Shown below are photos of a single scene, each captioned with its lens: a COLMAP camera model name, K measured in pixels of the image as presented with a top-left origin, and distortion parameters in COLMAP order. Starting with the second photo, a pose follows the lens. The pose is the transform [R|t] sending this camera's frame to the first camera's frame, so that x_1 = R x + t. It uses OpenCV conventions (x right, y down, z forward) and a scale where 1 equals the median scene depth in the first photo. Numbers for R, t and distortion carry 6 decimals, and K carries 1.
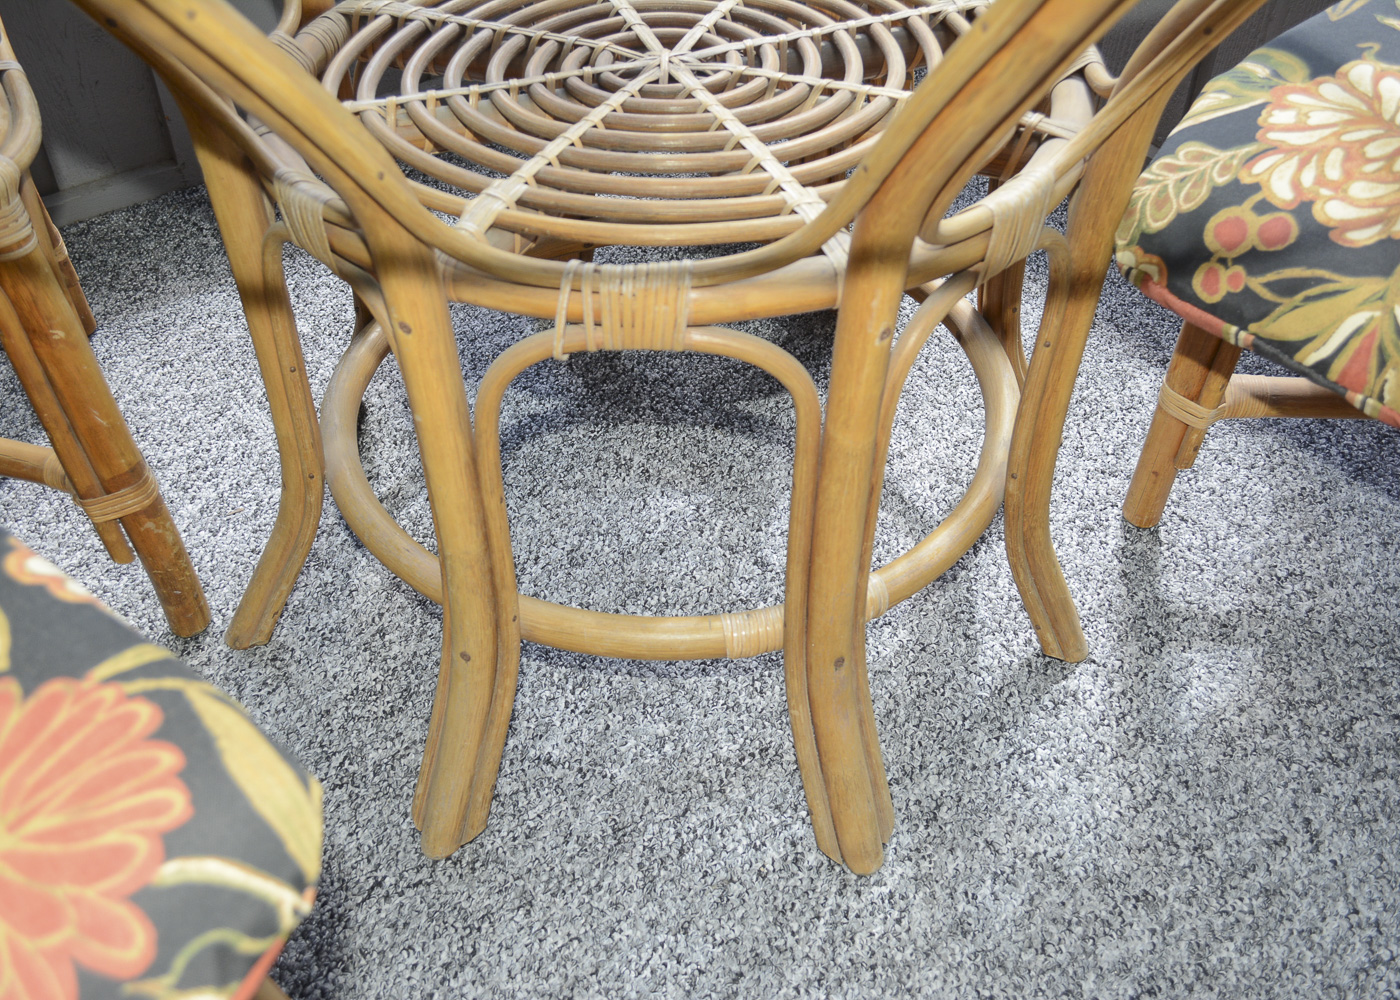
lens RADIAL K [[1308.3, 0, 690.6], [0, 1308.3, 495.2], [0, 0, 1]] dist [-0.065561, 0.000000]
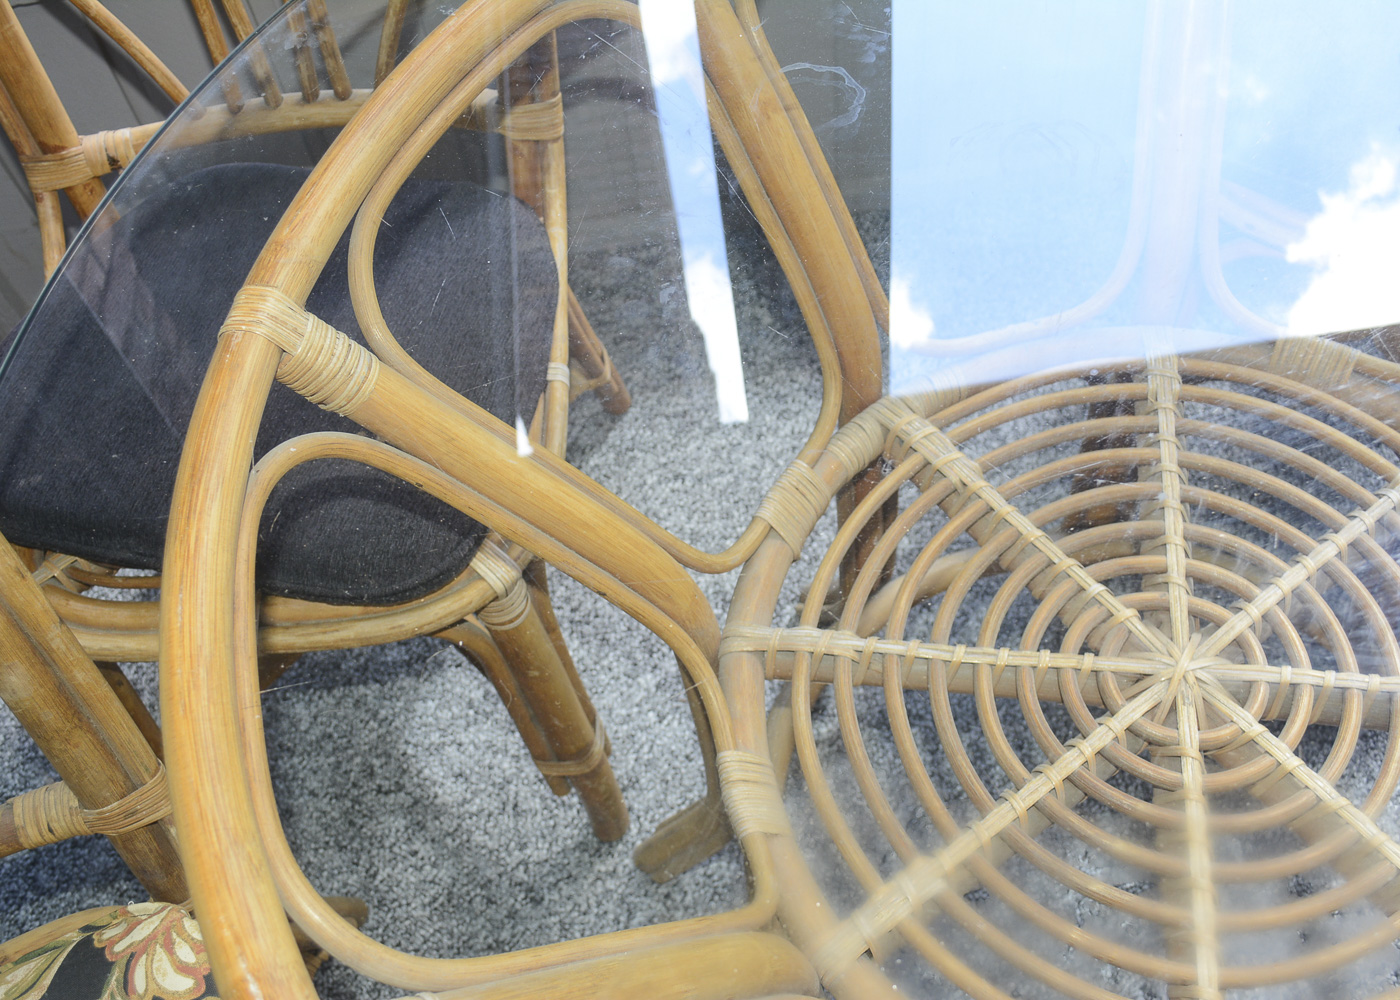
lens RADIAL K [[1396.1, 0, 694.4], [0, 1396.1, 503.7], [0, 0, 1]] dist [-0.052337, 0.000000]
pose [[0.876009, 0.349977, -0.331850, -0.030551], [-0.257915, 0.921353, 0.290842, -0.533464], [0.407538, -0.169191, 0.897378, 0.021831]]
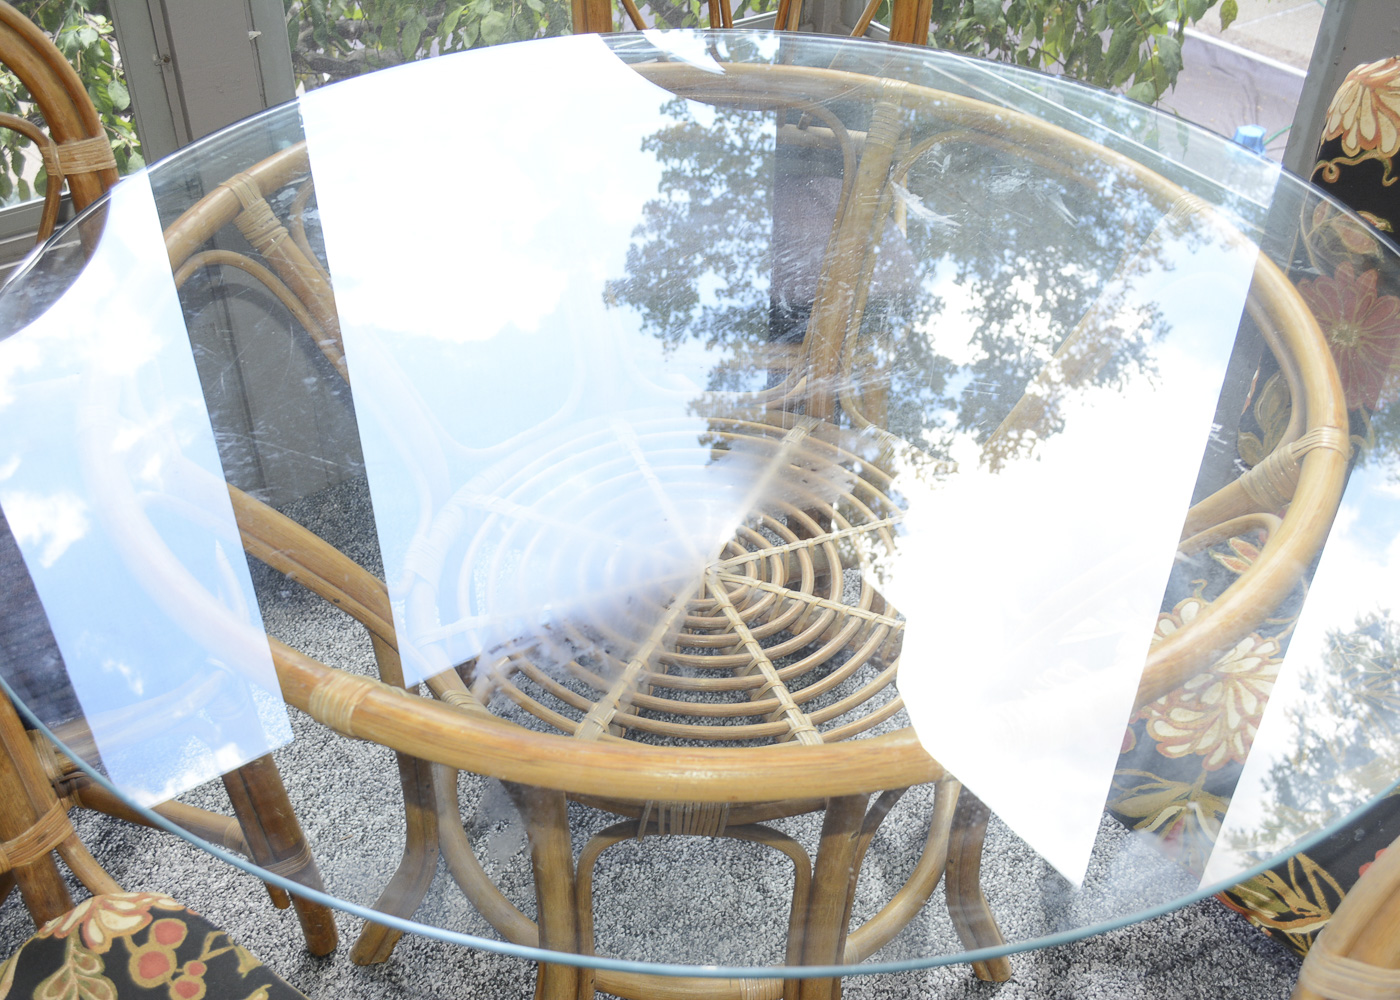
lens RADIAL K [[1396.1, 0, 691.9], [0, 1396.1, 499.5], [0, 0, 1]] dist [-0.052337, 0.000000]
pose [[0.999767, 0.012379, 0.017699, -0.049445], [-0.011330, 0.998242, -0.058180, -0.278789], [-0.018388, 0.057966, 0.998149, -0.429763]]
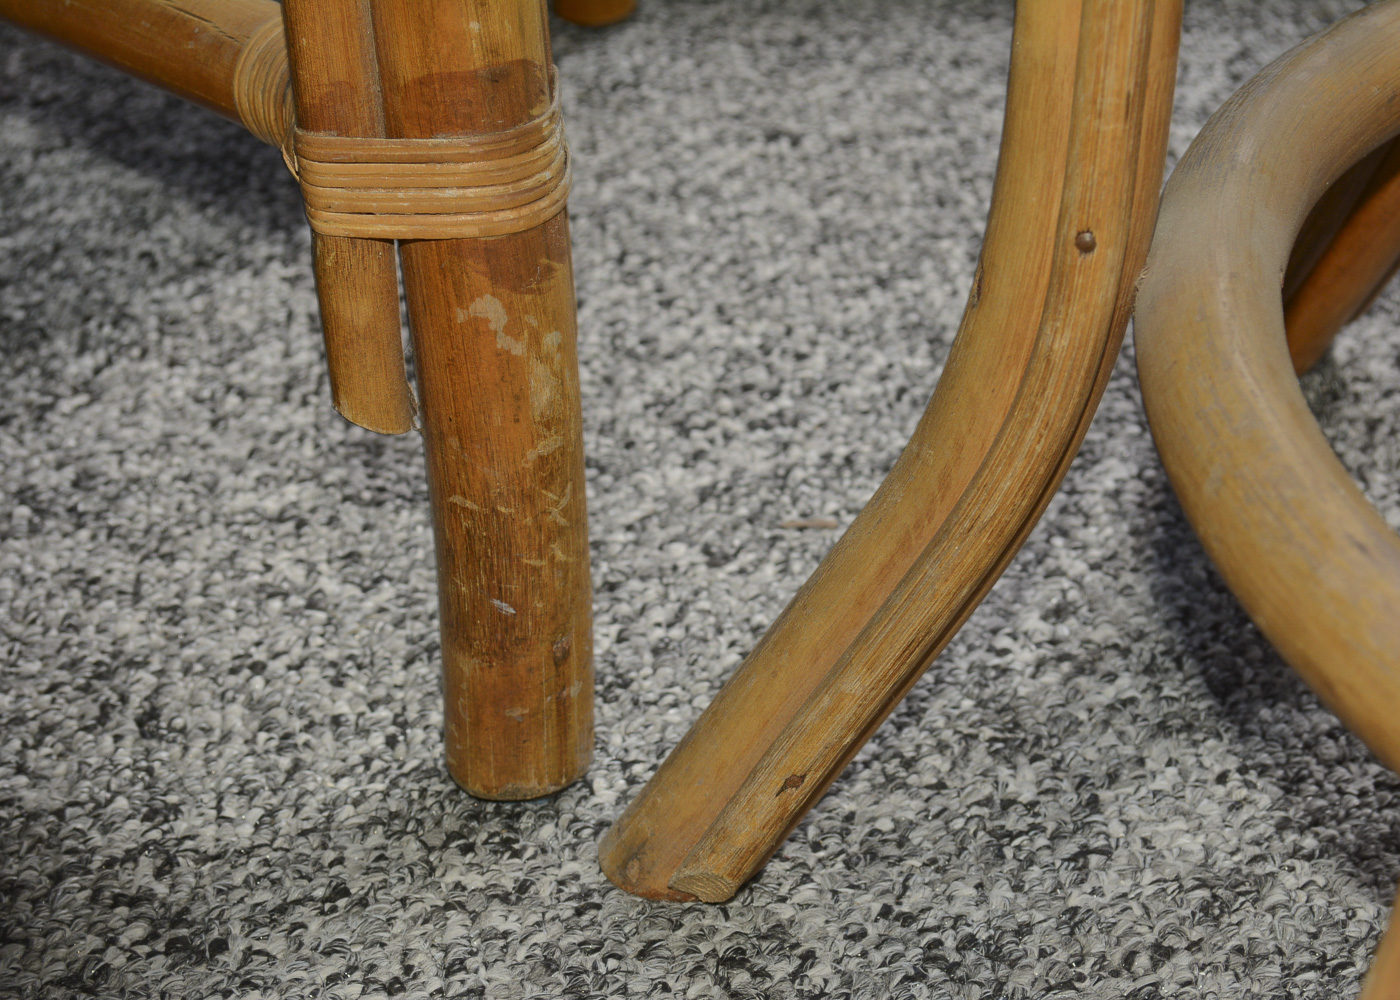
lens RADIAL K [[3370.9, 0, 703.0], [0, 3370.9, 493.3], [0, 0, 1]] dist [0.028346, 0.000000]
pose [[0.865767, 0.247634, -0.434884, -0.051064], [-0.340021, 0.928683, -0.148097, 0.145312], [0.367196, 0.276088, 0.888224, 0.367599]]
